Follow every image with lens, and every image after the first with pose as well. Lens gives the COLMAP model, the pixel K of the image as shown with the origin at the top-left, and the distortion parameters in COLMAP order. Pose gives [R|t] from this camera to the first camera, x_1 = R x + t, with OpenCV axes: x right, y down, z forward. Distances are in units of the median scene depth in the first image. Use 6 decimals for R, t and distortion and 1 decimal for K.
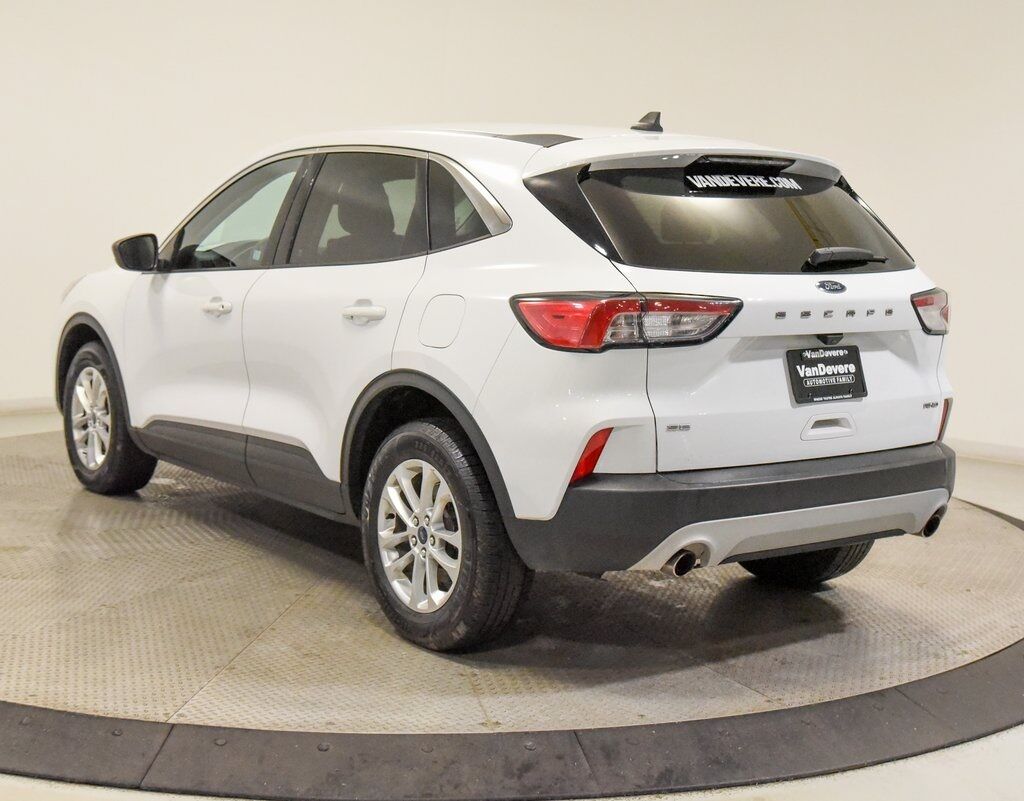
lens RADIAL K [[1117.8, 0, 511.9], [0, 1117.8, 399.8], [0, 0, 1]] dist [0.010711, 0.000000]
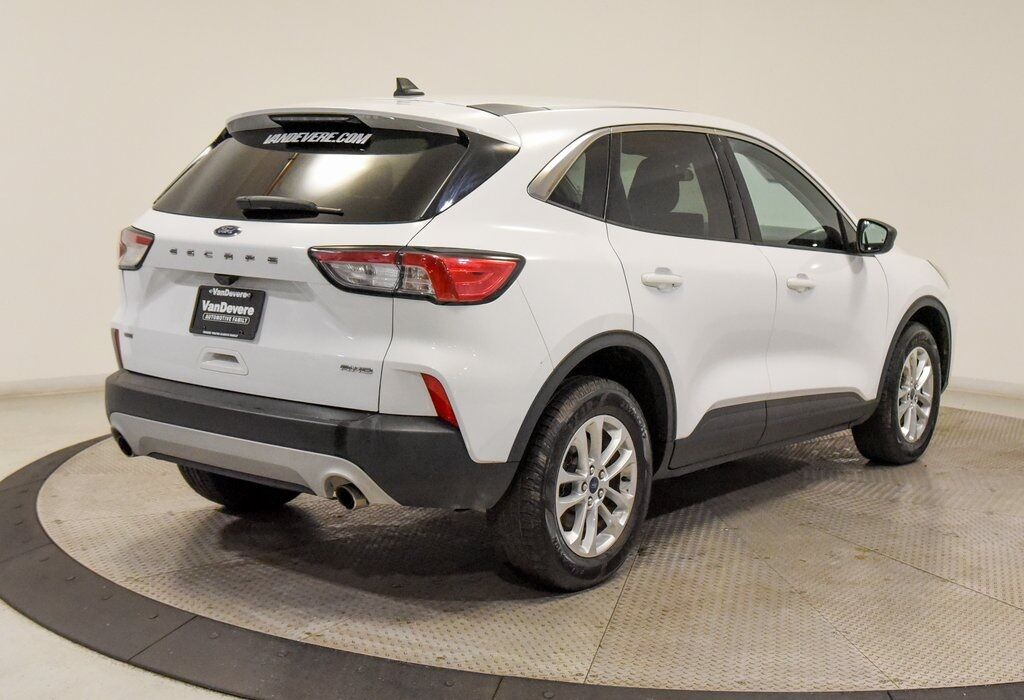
lens RADIAL K [[1043.3, 0, 511.9], [0, 1043.3, 350.2], [0, 0, 1]] dist [-0.005771, 0.000000]
pose [[0.539908, 0.135540, -0.830739, 1.261947], [-0.163491, 0.985040, 0.054460, -0.086060], [0.825693, 0.106415, 0.553991, 0.672481]]
